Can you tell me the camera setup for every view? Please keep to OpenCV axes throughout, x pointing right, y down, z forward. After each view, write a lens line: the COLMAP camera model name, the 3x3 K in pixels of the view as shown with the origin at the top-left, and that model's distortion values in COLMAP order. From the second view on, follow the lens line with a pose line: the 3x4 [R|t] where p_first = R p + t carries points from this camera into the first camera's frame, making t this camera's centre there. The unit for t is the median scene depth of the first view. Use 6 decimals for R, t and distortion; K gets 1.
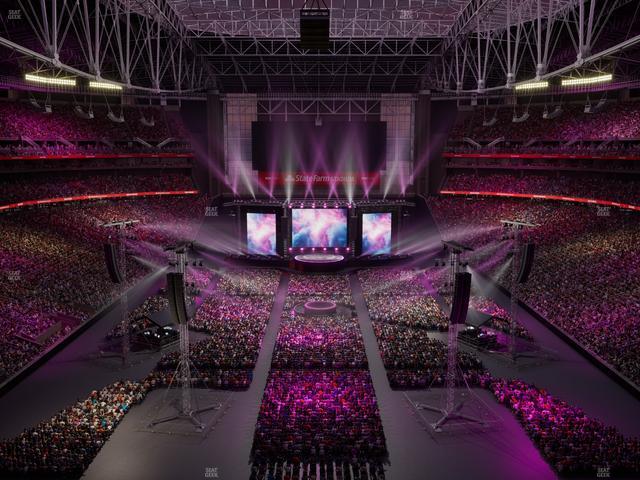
lens RADIAL K [[599.7, 0, 320.0], [0, 599.7, 240.0], [0, 0, 1]] dist [0.004848, -0.009514]
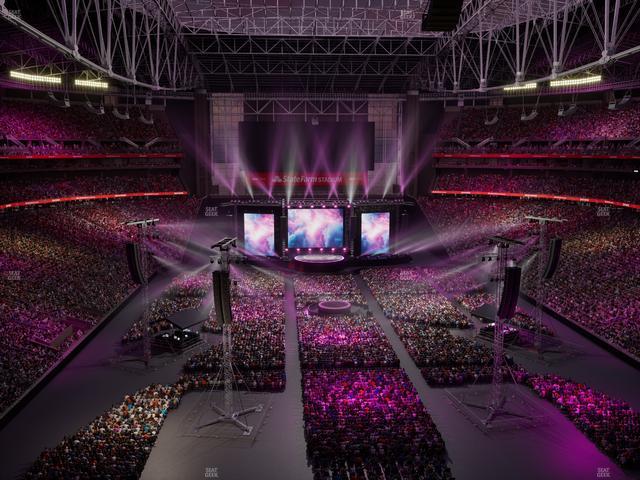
lens RADIAL K [[599.7, 0, 320.0], [0, 599.7, 240.0], [0, 0, 1]] dist [0.004848, -0.009514]
pose [[0.998140, -0.009103, 0.060280, -0.056934], [0.009414, 0.999944, -0.004879, 0.004643], [-0.060232, 0.005437, 0.998170, 0.010631]]
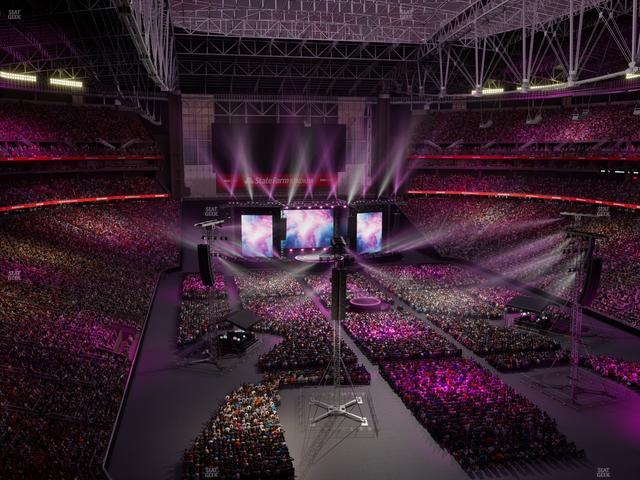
lens RADIAL K [[599.7, 0, 320.0], [0, 599.7, 240.0], [0, 0, 1]] dist [0.004848, -0.009514]
pose [[0.979720, -0.029371, 0.198208, -0.190690], [0.030925, 0.999510, -0.004751, 0.004588], [-0.197972, 0.010784, 0.980148, 0.010491]]
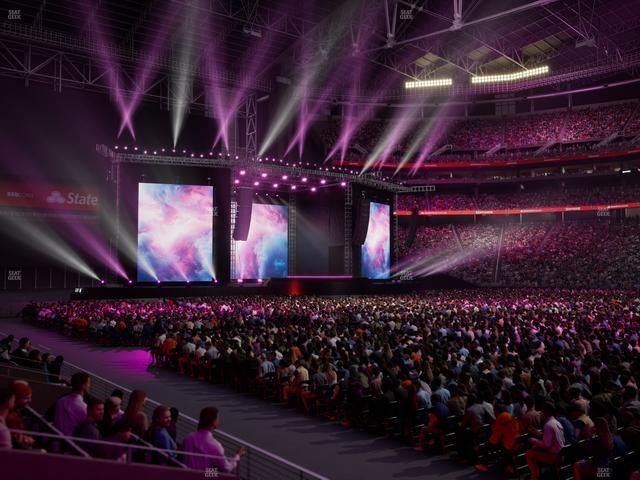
lens RADIAL K [[599.7, 0, 320.0], [0, 599.7, 240.0], [0, 0, 1]] dist [0.004848, -0.009514]
pose [[0.794651, 0.029869, 0.606331, -0.271776], [0.093541, 0.980836, -0.170912, 0.076603], [-0.599816, 0.192532, 0.776629, 0.605236]]
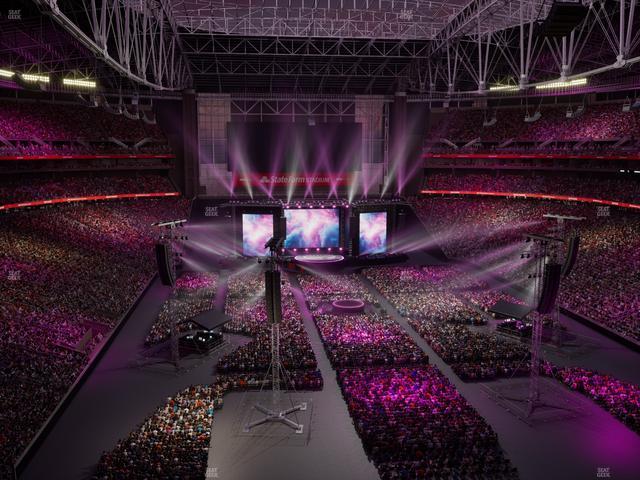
lens RADIAL K [[599.7, 0, 320.0], [0, 599.7, 240.0], [0, 0, 1]] dist [0.004848, -0.009514]
pose [[0.992527, -0.018063, 0.120682, -0.114634], [0.018784, 0.999812, -0.004837, 0.004618], [-0.120572, 0.007067, 0.992679, 0.010580]]
